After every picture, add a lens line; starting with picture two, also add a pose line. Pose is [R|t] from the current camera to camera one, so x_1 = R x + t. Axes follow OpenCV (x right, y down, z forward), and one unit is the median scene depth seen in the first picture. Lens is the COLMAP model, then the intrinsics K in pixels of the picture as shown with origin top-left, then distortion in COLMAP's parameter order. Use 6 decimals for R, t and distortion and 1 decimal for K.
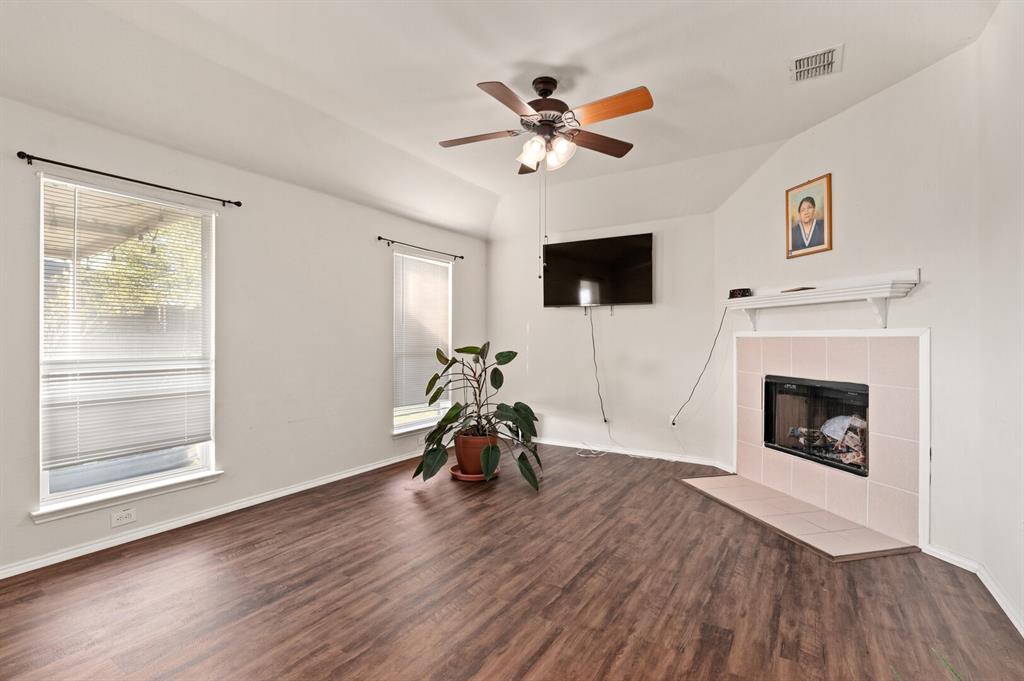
lens RADIAL K [[471.4, 0, 508.9], [0, 471.4, 336.1], [0, 0, 1]] dist [-0.011187, 0.001947]
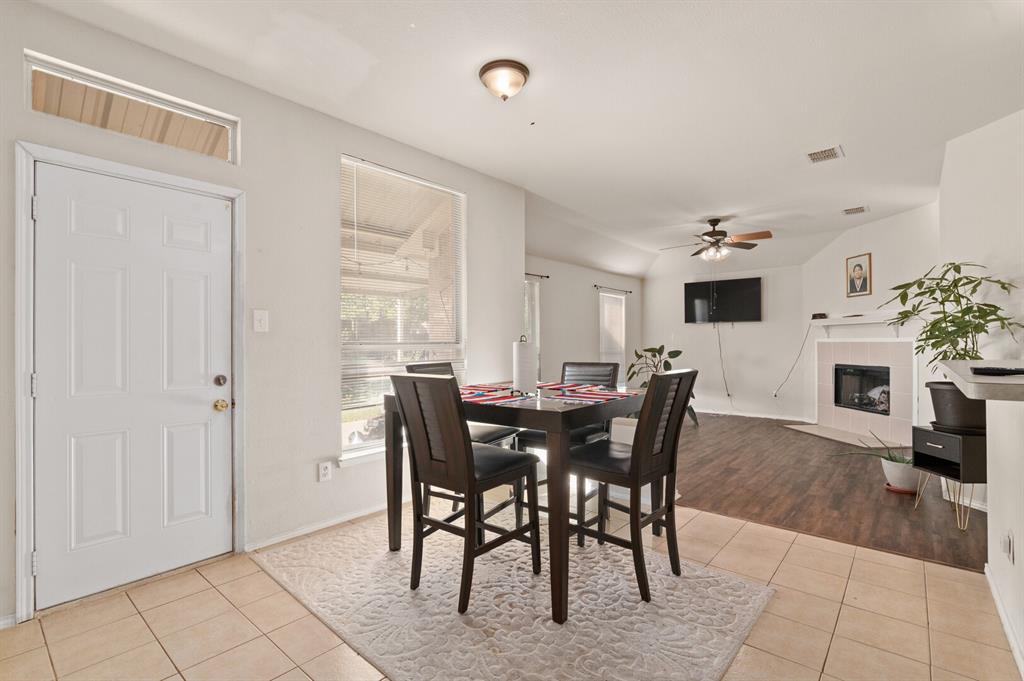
lens RADIAL K [[471.4, 0, 509.5], [0, 471.4, 339.9], [0, 0, 1]] dist [-0.011187, 0.001947]
pose [[0.989043, -0.004434, -0.147560, -0.425148], [0.004418, 0.999990, -0.000438, -0.011290], [0.147560, -0.000218, 0.989053, -0.982311]]
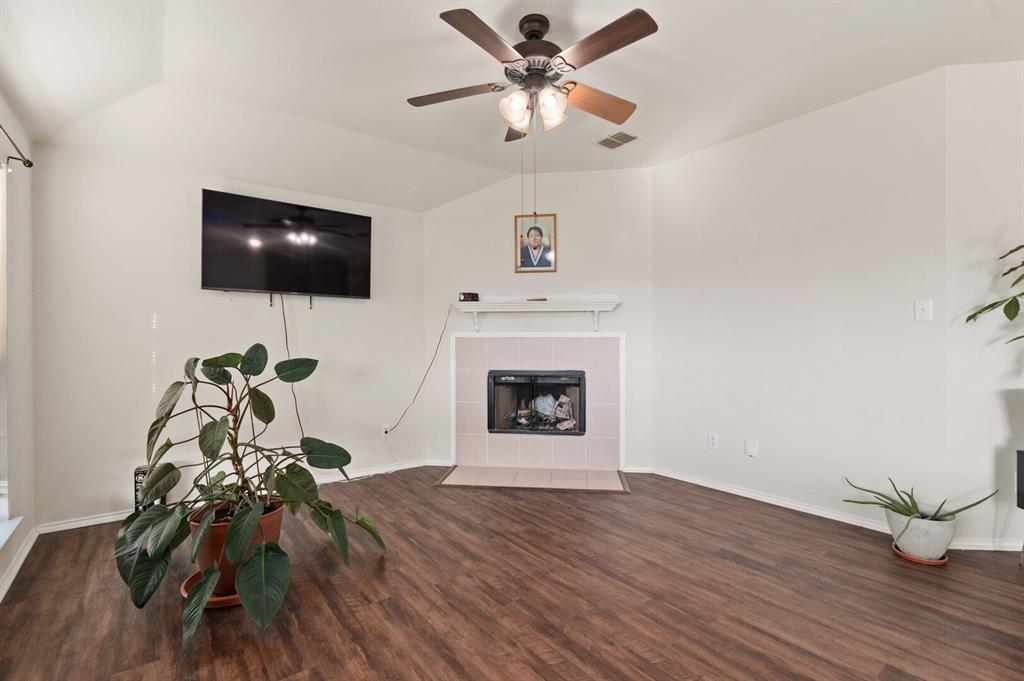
lens RADIAL K [[471.4, 0, 513.6], [0, 471.4, 342.5], [0, 0, 1]] dist [-0.011187, 0.001947]
pose [[0.341345, -0.005626, 0.939921, -0.584822], [-0.004136, 0.999963, 0.007488, 0.005909], [-0.939929, -0.006444, 0.341309, 0.627881]]
